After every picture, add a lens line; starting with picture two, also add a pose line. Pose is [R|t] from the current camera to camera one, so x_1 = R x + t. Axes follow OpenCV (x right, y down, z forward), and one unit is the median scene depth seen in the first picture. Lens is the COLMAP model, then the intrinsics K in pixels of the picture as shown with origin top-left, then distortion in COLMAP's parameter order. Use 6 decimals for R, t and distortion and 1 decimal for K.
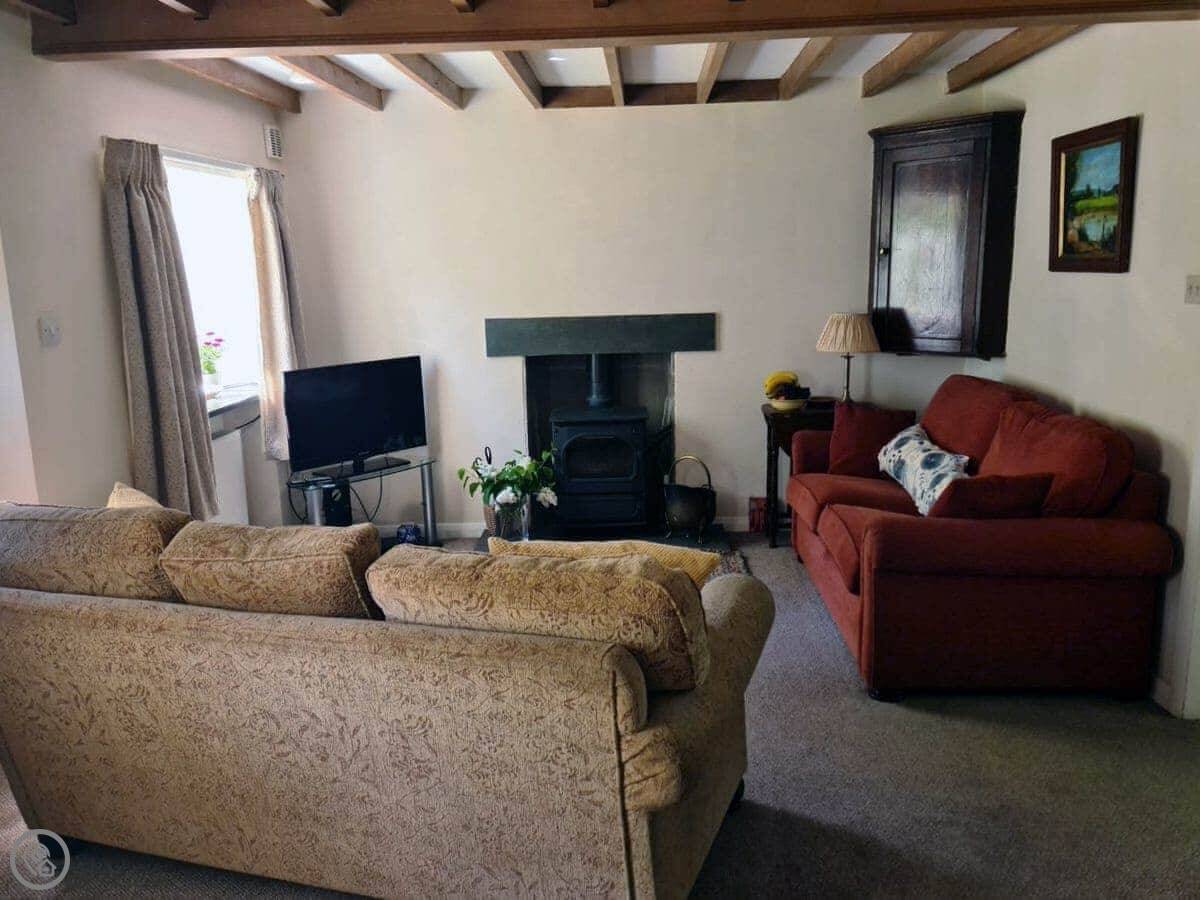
lens RADIAL K [[945.8, 0, 599.9], [0, 945.8, 445.0], [0, 0, 1]] dist [0.049824, 0.011614]
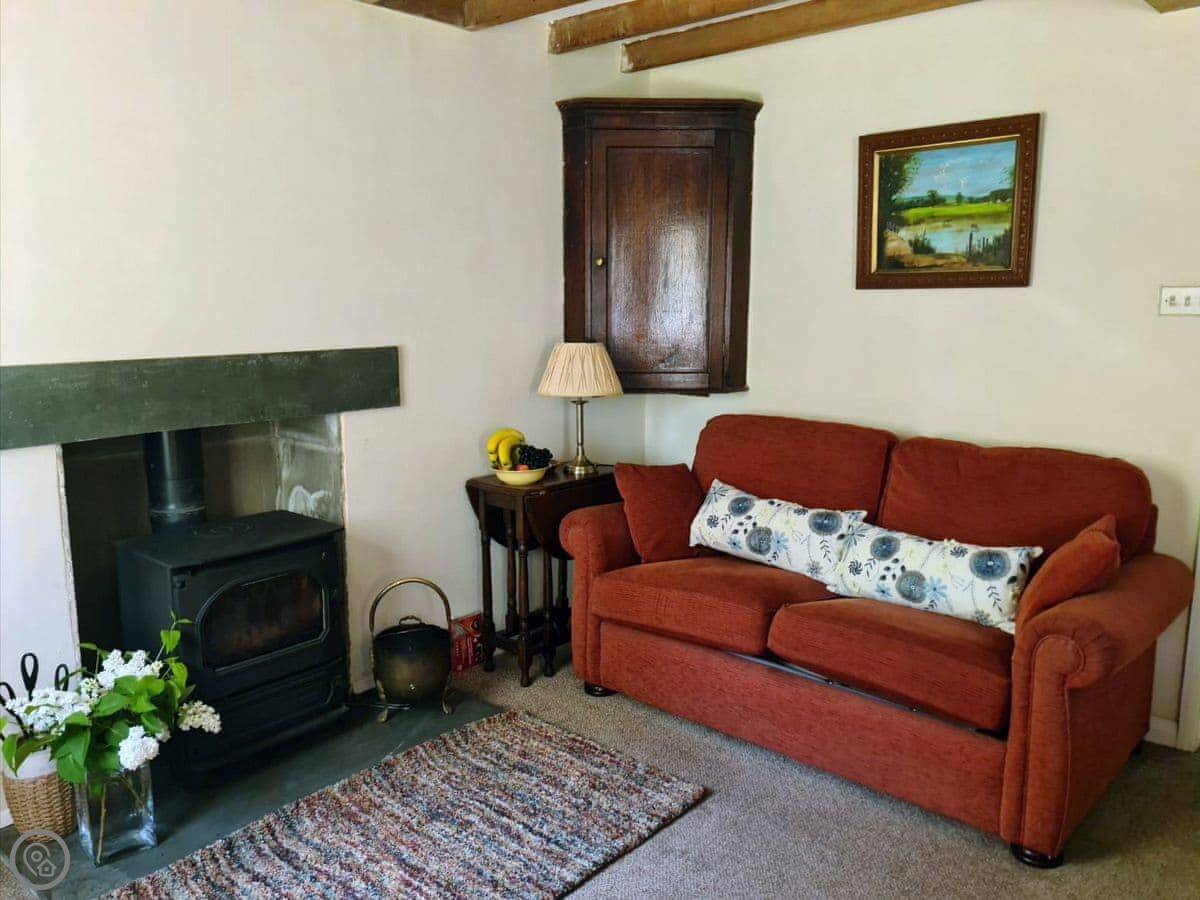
lens RADIAL K [[945.8, 0, 600.0], [0, 945.8, 460.2], [0, 0, 1]] dist [0.049824, 0.011614]
pose [[0.634092, -0.110227, 0.765361, -0.315390], [0.133507, 0.990530, 0.032046, -0.074079], [-0.761645, 0.081860, 0.642803, 0.550583]]
